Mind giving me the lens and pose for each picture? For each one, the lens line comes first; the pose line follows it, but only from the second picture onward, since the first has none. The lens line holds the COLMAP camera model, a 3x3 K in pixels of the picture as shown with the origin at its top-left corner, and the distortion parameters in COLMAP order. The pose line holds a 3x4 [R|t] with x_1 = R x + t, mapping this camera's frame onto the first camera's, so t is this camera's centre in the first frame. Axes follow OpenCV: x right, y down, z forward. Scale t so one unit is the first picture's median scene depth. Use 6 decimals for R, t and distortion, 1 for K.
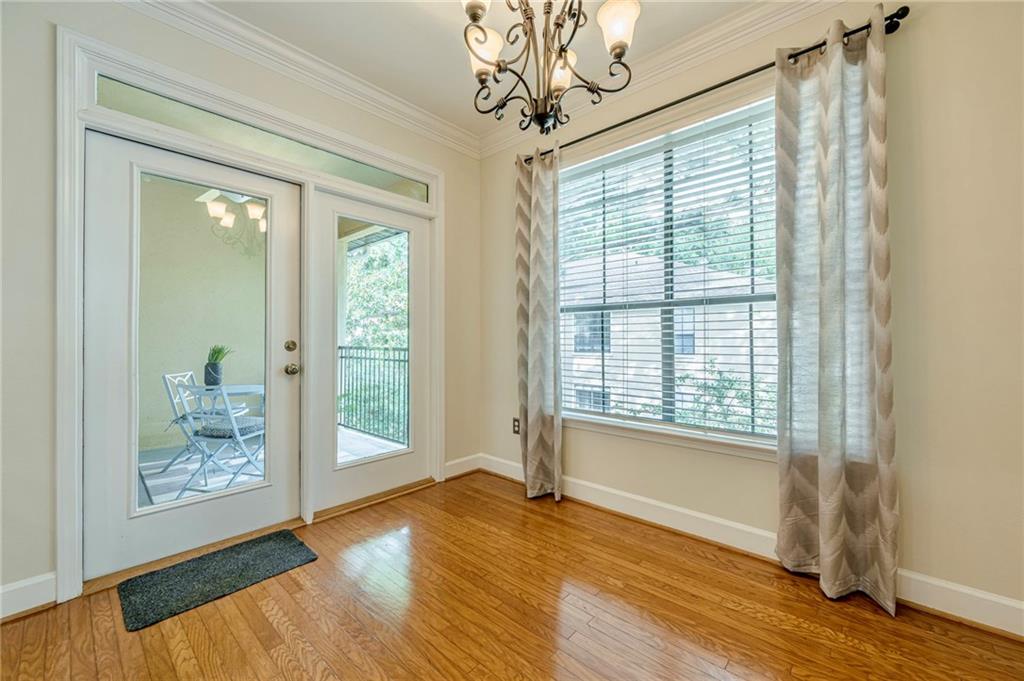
lens RADIAL K [[416.3, 0, 512.1], [0, 416.3, 344.6], [0, 0, 1]] dist [0.000975, -0.000071]
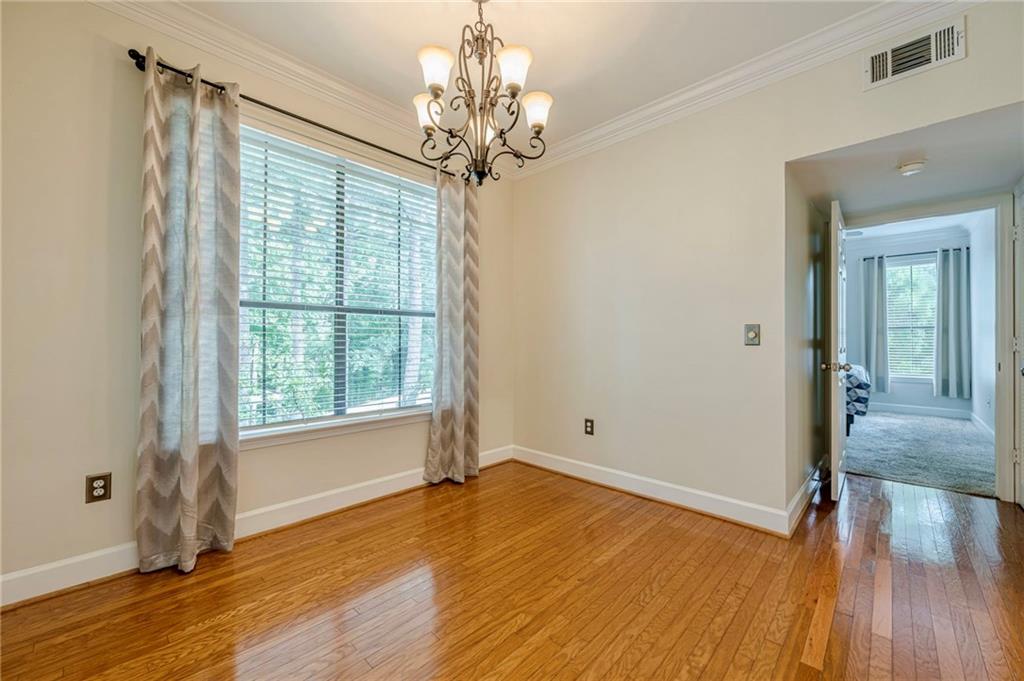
lens RADIAL K [[416.3, 0, 512.1], [0, 416.3, 344.6], [0, 0, 1]] dist [0.000975, -0.000071]
pose [[0.008022, -0.004543, 0.999958, -0.751144], [0.011444, 0.999925, 0.004451, -0.003212], [-0.999902, 0.011408, 0.008073, 0.536977]]
